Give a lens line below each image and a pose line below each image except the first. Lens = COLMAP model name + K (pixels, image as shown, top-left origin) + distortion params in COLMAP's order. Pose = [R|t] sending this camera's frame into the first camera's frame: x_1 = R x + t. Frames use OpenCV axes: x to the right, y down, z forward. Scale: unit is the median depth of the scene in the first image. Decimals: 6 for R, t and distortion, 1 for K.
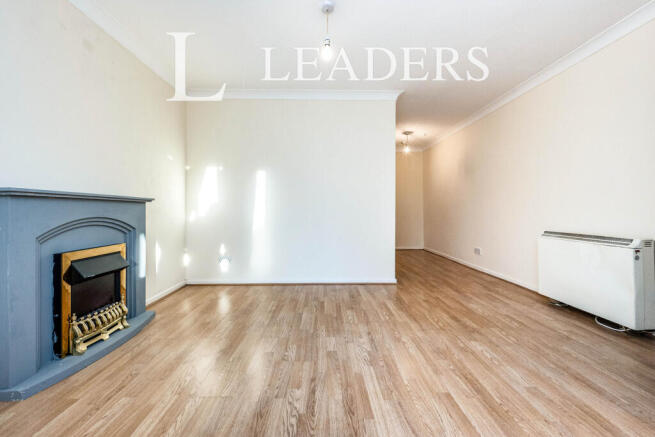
lens RADIAL K [[260.3, 0, 330.4], [0, 260.3, 211.4], [0, 0, 1]] dist [0.002210, -0.000033]
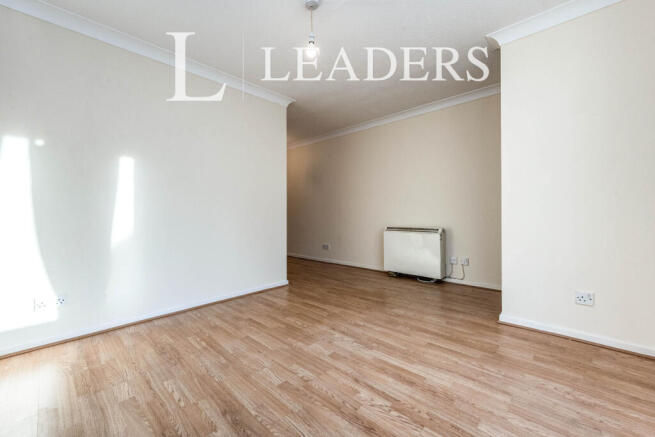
lens RADIAL K [[260.3, 0, 328.2], [0, 260.3, 218.4], [0, 0, 1]] dist [0.002210, -0.000033]
pose [[0.711470, -0.020665, 0.702413, -0.598420], [0.012507, 0.999782, 0.016745, -0.004157], [-0.702605, -0.003129, 0.711573, 0.249673]]
